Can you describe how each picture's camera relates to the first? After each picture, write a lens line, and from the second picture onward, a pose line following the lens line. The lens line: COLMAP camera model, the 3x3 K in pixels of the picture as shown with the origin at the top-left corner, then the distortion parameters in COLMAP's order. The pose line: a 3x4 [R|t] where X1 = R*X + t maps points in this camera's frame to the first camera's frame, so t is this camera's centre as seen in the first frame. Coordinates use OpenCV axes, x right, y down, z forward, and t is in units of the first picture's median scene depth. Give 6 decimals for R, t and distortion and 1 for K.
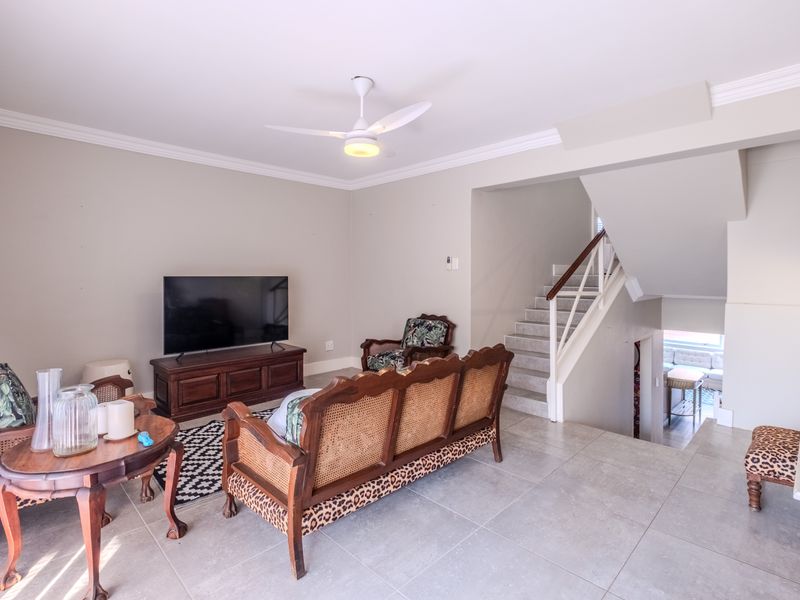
lens RADIAL K [[405.2, 0, 379.8], [0, 405.2, 306.3], [0, 0, 1]] dist [-0.000647, -0.001230]
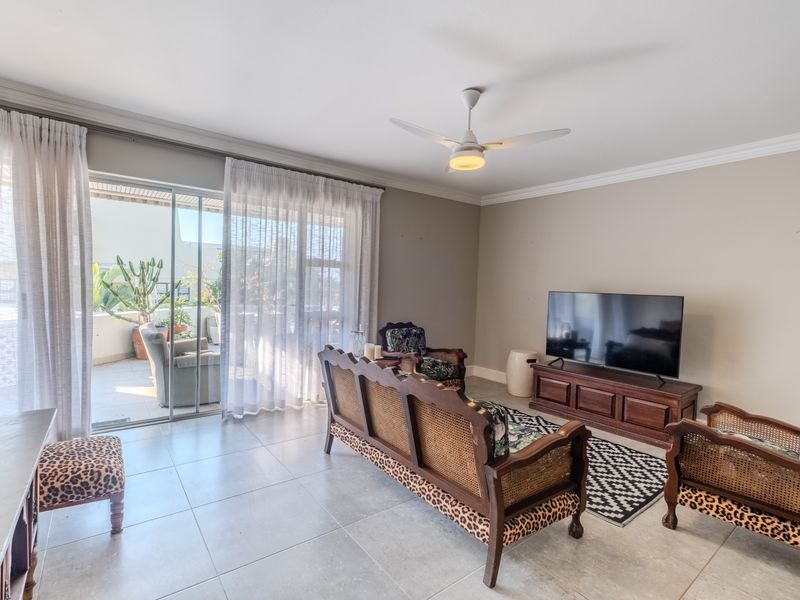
lens RADIAL K [[390.7, 0, 391.0], [0, 390.7, 298.4], [0, 0, 1]] dist [0.002357, 0.000152]
pose [[-0.124472, 0.031471, -0.991724, 0.970154], [-0.104876, 0.993481, 0.044690, -0.074415], [0.986665, 0.109571, -0.120360, 0.948344]]
